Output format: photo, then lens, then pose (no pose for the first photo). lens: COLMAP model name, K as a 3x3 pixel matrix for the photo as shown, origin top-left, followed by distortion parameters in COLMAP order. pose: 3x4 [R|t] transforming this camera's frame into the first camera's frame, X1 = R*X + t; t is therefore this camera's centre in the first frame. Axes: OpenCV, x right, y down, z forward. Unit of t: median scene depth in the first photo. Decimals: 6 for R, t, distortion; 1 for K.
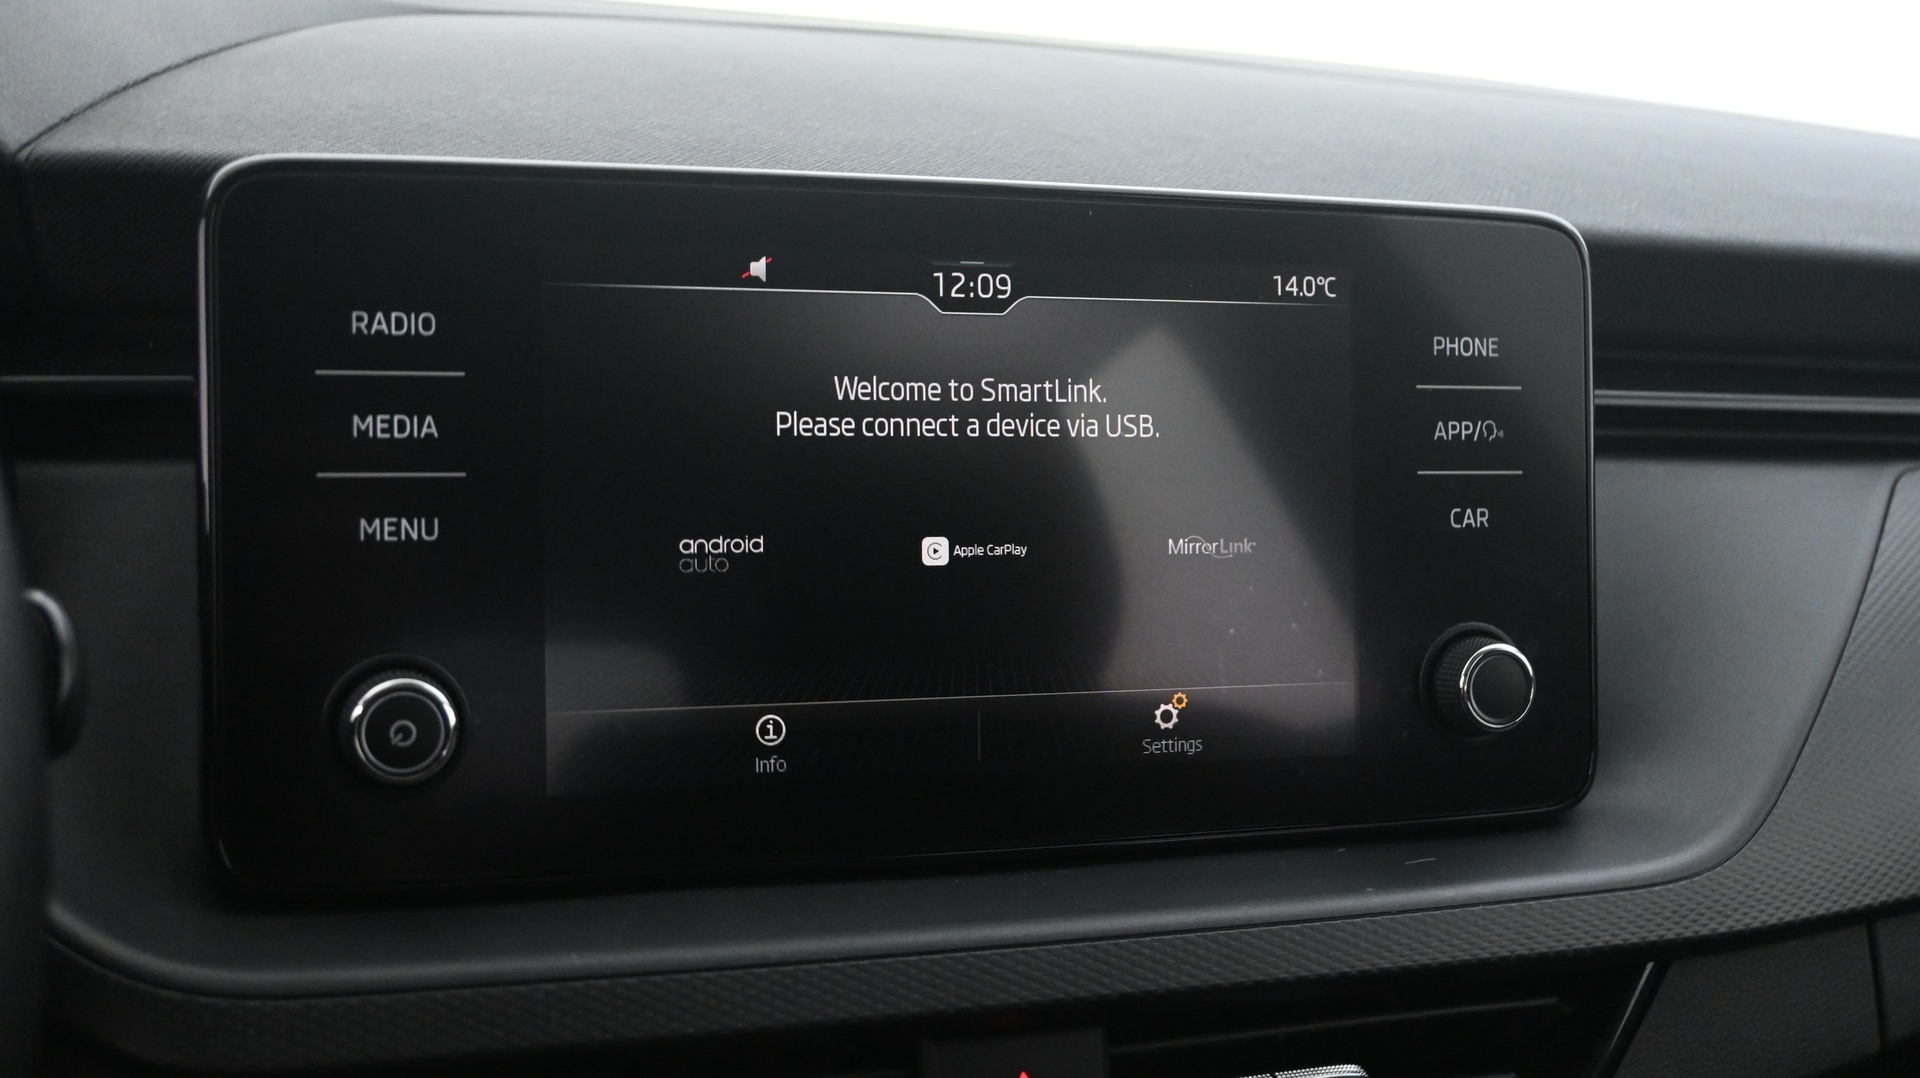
lens RADIAL K [[2227.3, 0, 957.3], [0, 2227.3, 544.0], [0, 0, 1]] dist [-0.032581, 0.000000]
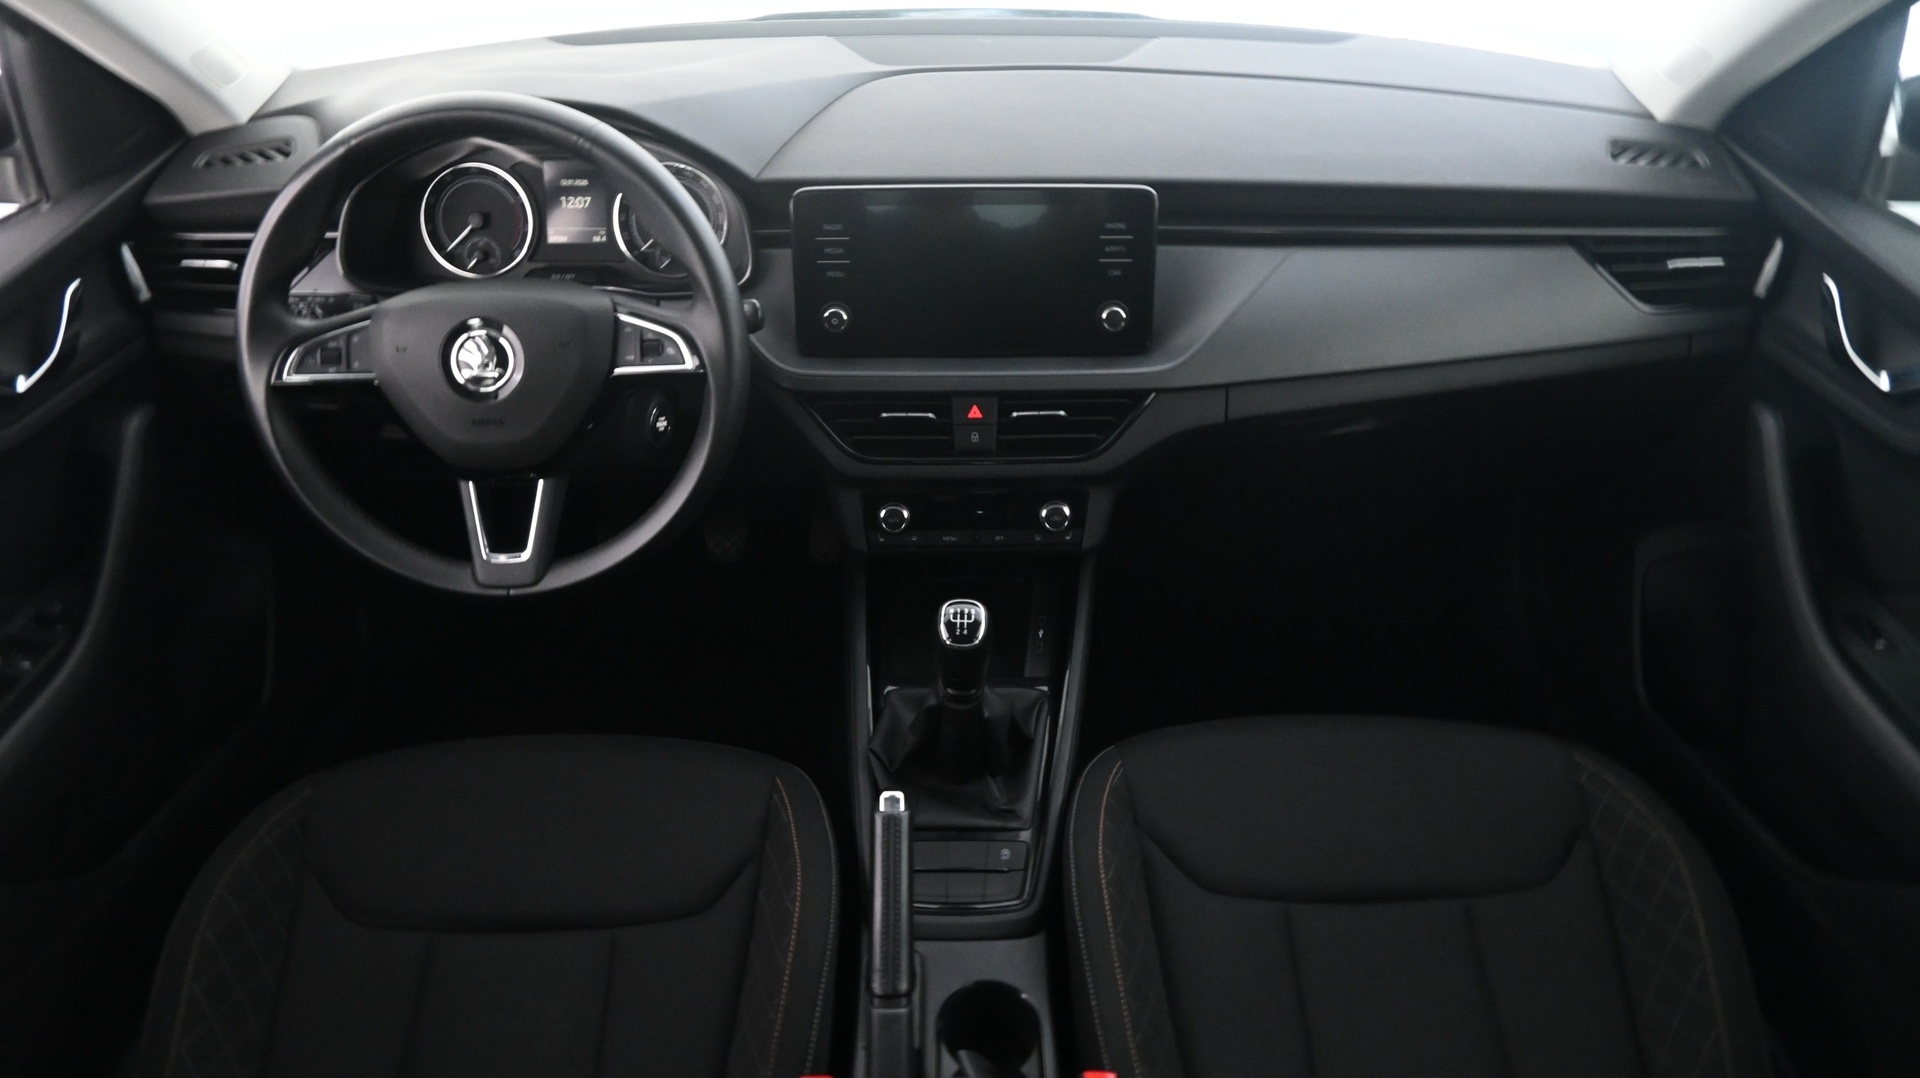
lens RADIAL K [[1310.4, 0, 947.8], [0, 1310.4, 538.4], [0, 0, 1]] dist [-0.005584, -0.003529]
pose [[0.944735, 0.130874, -0.300579, 0.743756], [-0.010438, 0.928404, 0.371426, -0.446517], [0.327668, -0.347762, 0.878462, -1.282648]]
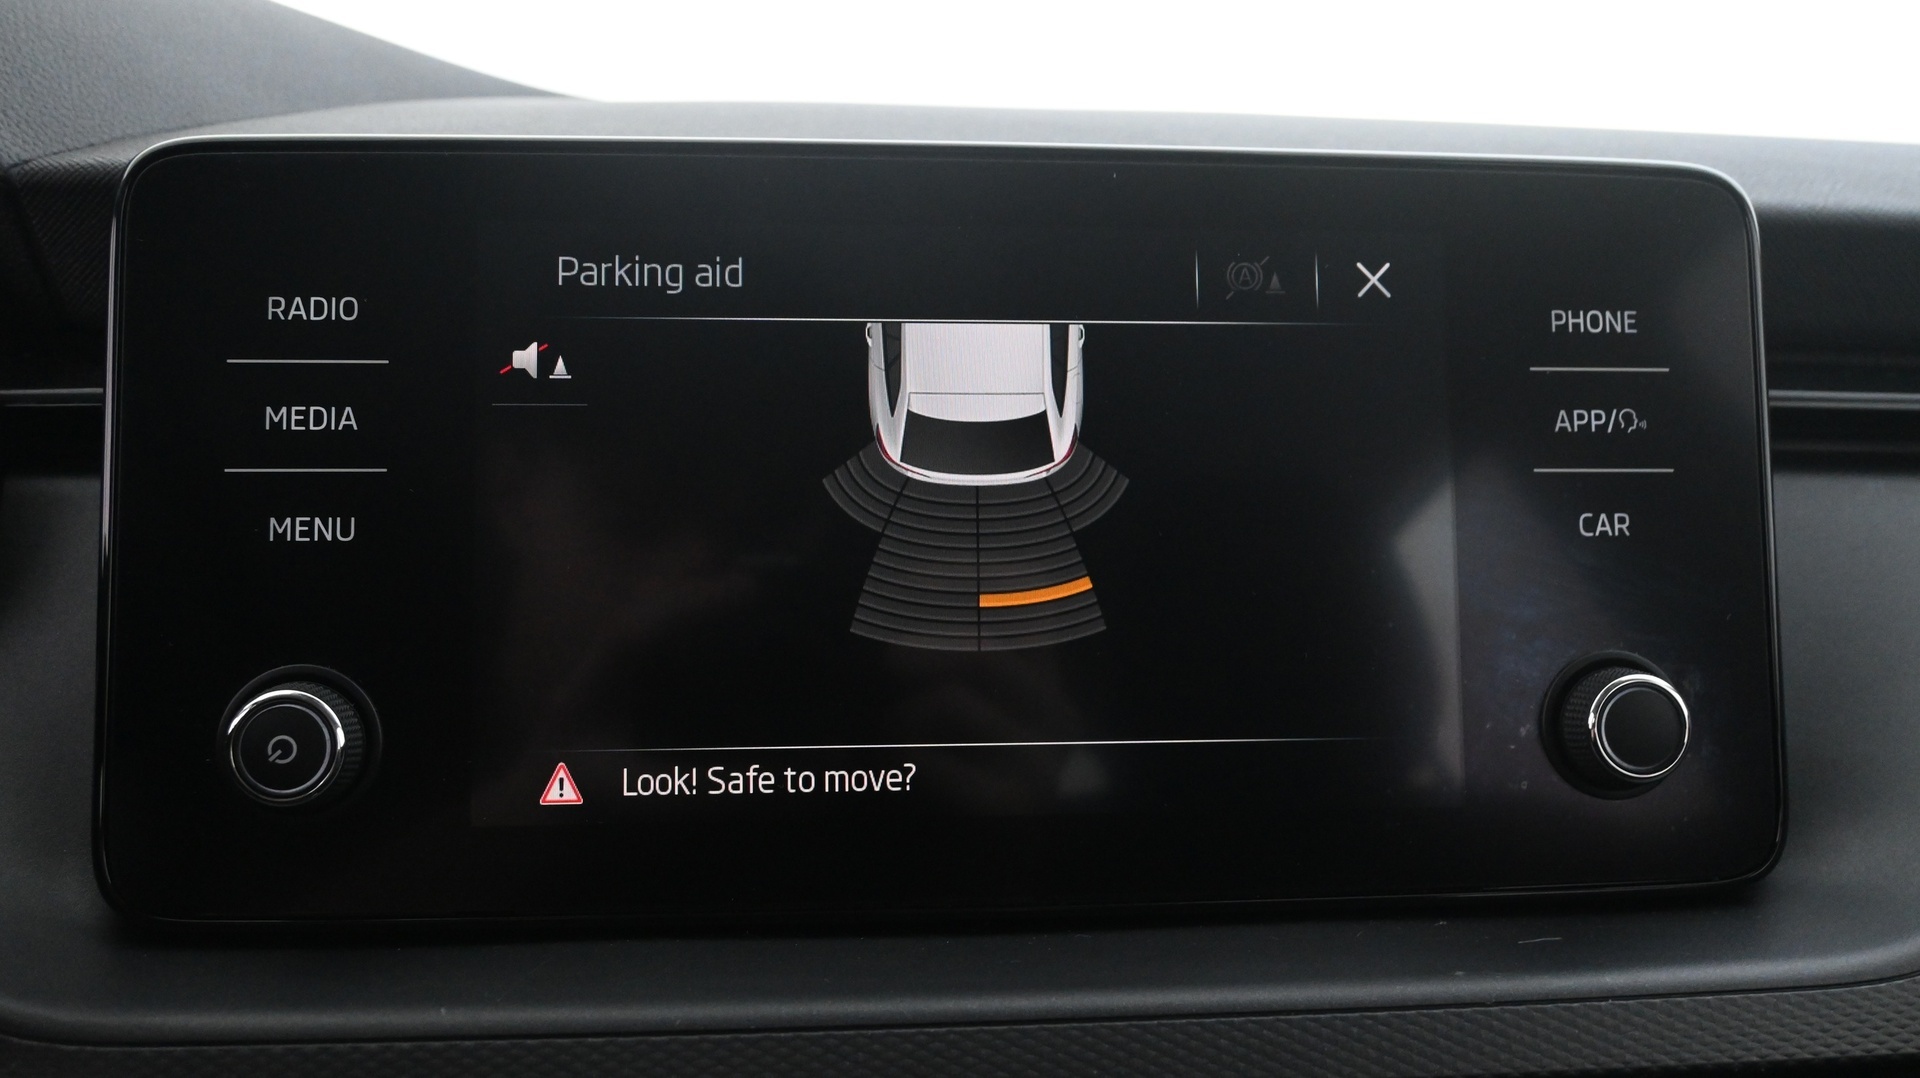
lens RADIAL K [[1750.6, 0, 957.5], [0, 1750.6, 534.0], [0, 0, 1]] dist [-0.008445, -0.002709]
pose [[0.969001, -0.019433, -0.246292, 0.169674], [-0.001356, 0.996468, -0.083960, 0.050886], [0.247053, 0.081691, 0.965552, 0.334122]]
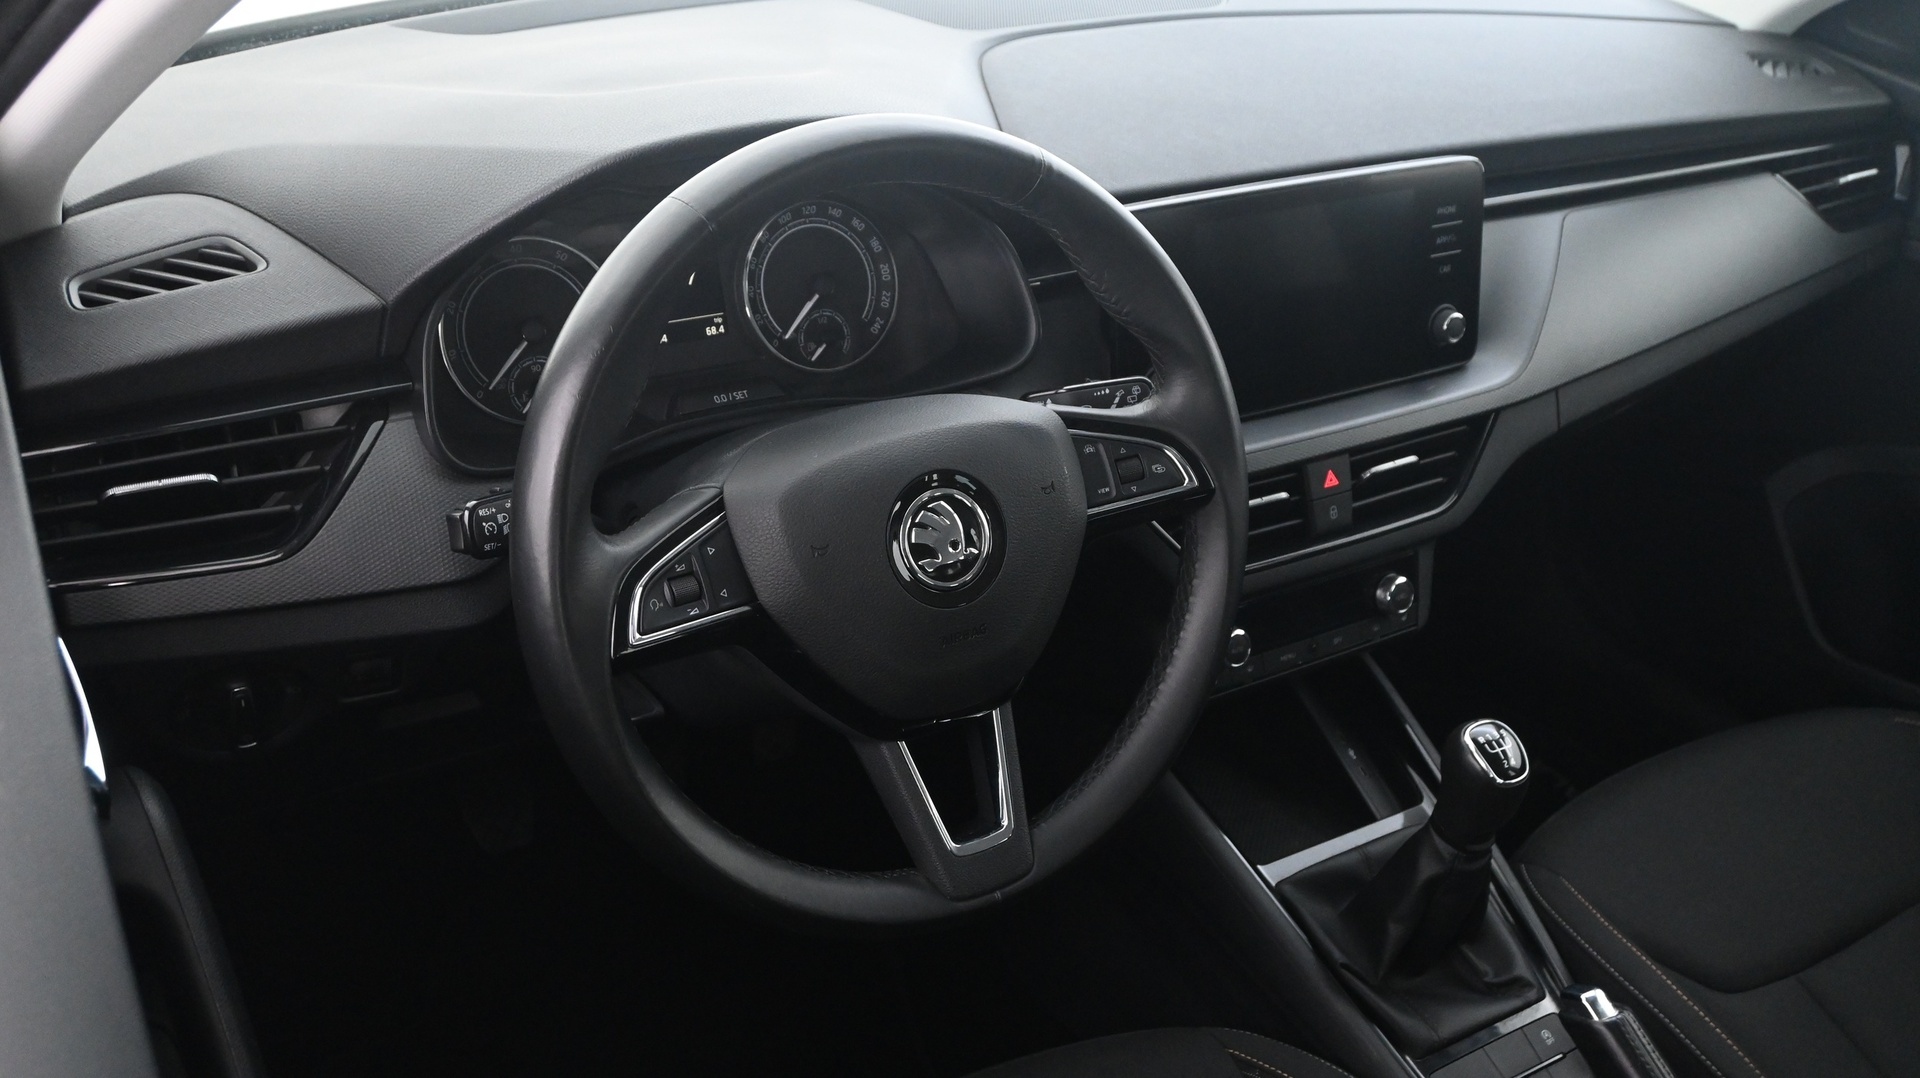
lens RADIAL K [[1827.6, 0, 966.7], [0, 1827.6, 521.9], [0, 0, 1]] dist [-0.010167, 0.000000]
pose [[0.975851, -0.097398, 0.195520, -0.952412], [0.030103, 0.946513, 0.321258, -0.525434], [-0.216353, -0.307614, 0.926588, -1.277965]]
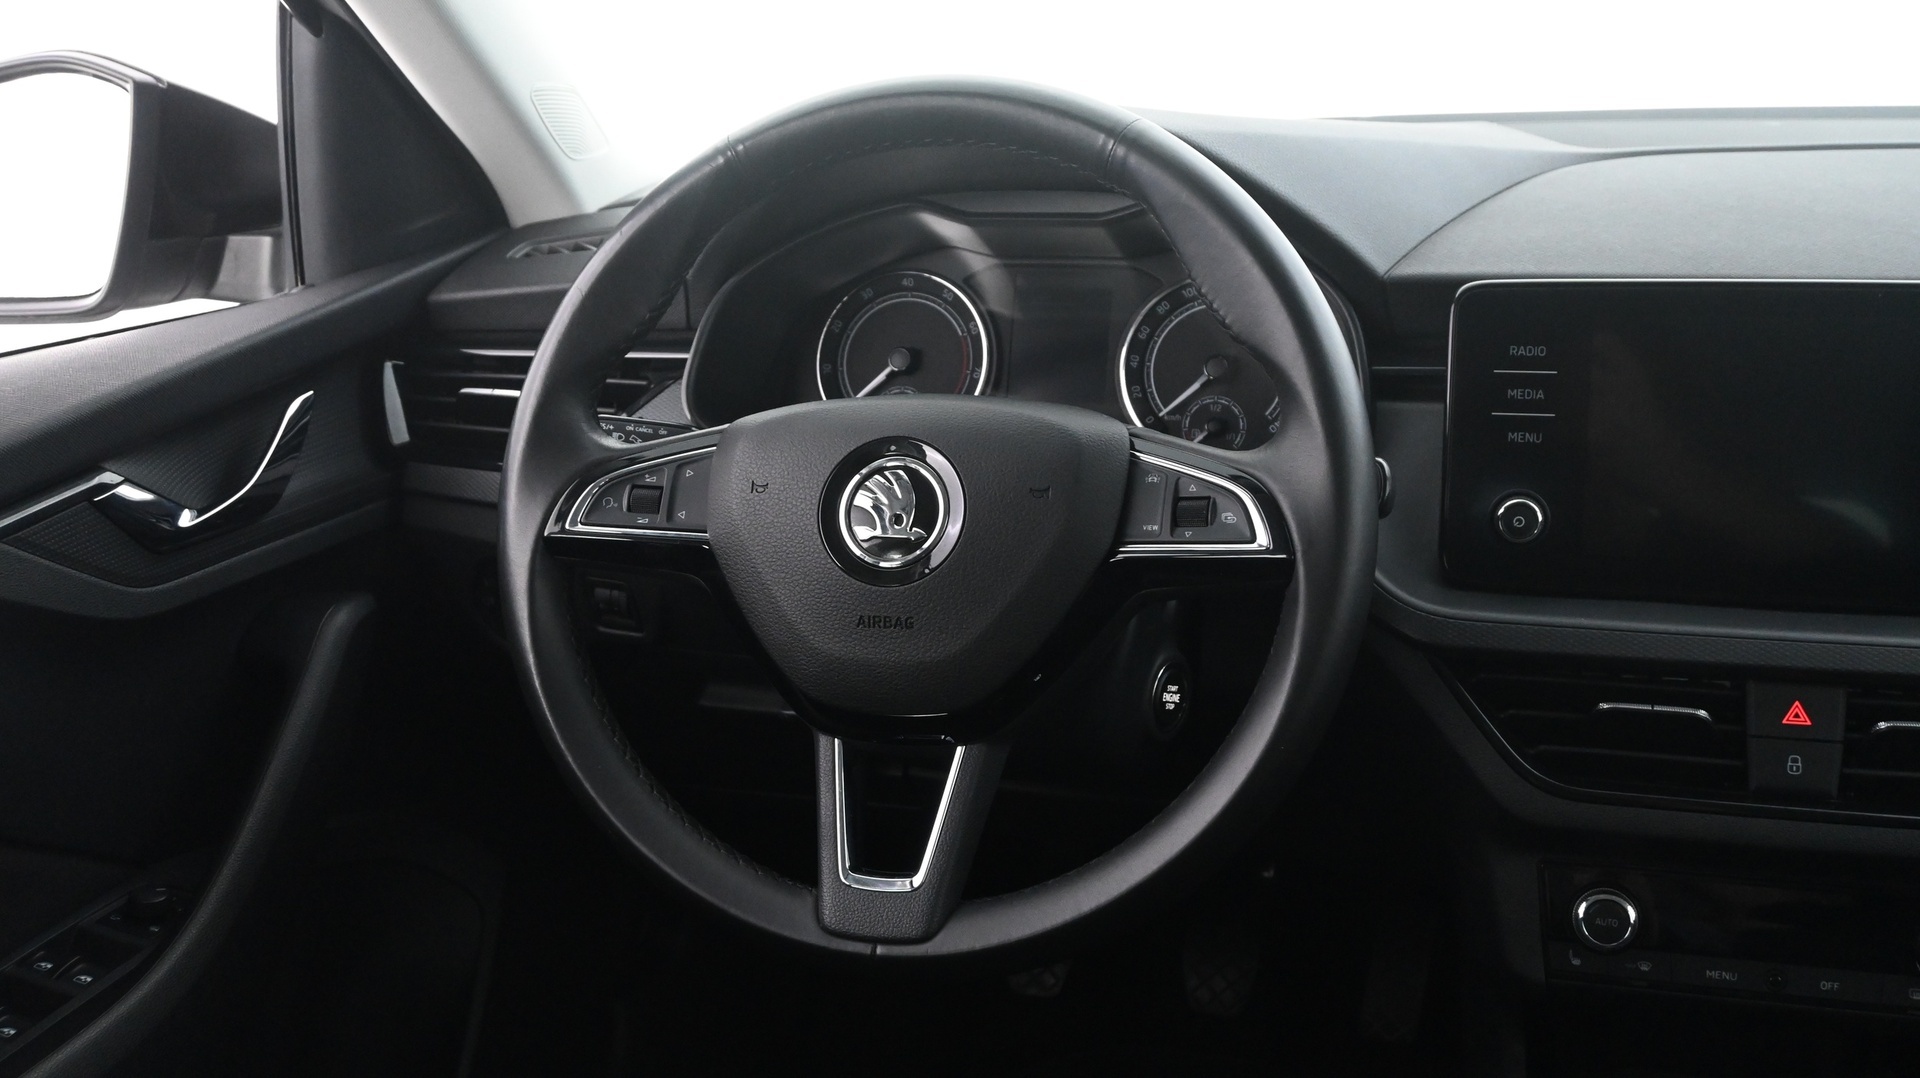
lens RADIAL K [[1827.6, 0, 951.6], [0, 1827.6, 520.7], [0, 0, 1]] dist [-0.010167, 0.000000]
pose [[0.810494, 0.083673, -0.579740, 0.361274], [-0.035106, 0.994904, 0.094513, -0.074003], [0.584695, -0.056249, 0.809301, -0.873527]]
